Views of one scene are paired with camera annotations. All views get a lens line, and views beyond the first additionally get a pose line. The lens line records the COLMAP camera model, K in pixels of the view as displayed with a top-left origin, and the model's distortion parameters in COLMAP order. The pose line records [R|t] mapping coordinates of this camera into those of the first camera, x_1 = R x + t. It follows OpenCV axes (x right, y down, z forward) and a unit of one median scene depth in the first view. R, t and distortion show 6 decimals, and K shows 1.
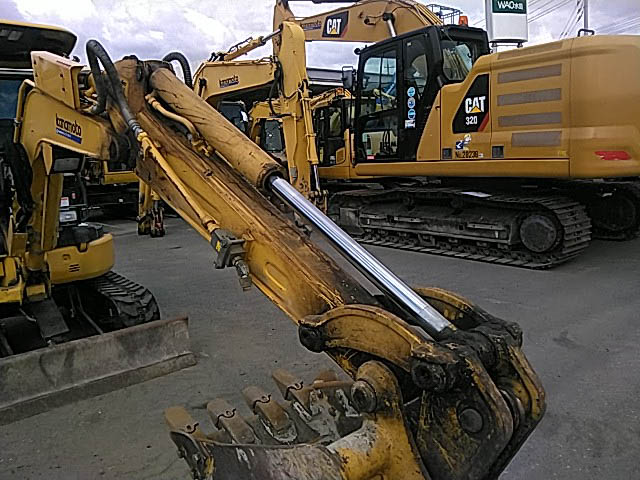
lens RADIAL K [[522.6, 0, 315.7], [0, 522.6, 240.3], [0, 0, 1]] dist [0.125419, -0.370923]
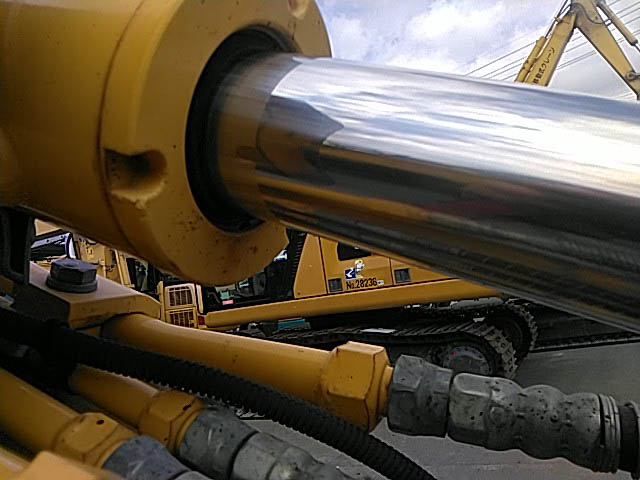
lens RADIAL K [[522.6, 0, 315.7], [0, 522.6, 240.3], [0, 0, 1]] dist [0.125419, -0.370923]
pose [[0.913407, -0.038163, 0.405254, -0.103944], [0.156934, 0.951642, -0.264100, -0.020352], [-0.375578, 0.304829, 0.875226, 0.271555]]
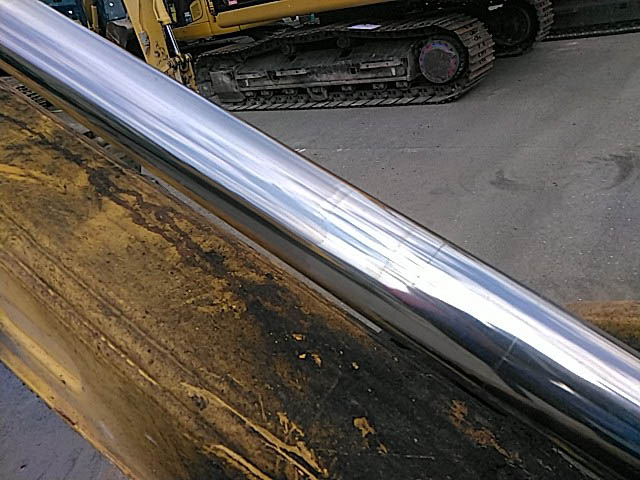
lens RADIAL K [[522.6, 0, 315.7], [0, 522.6, 240.3], [0, 0, 1]] dist [0.125419, -0.370923]
pose [[0.957784, -0.232789, 0.168697, 0.004941], [0.182721, 0.945952, 0.267933, -0.004197], [-0.221951, -0.225797, 0.948553, 0.124767]]
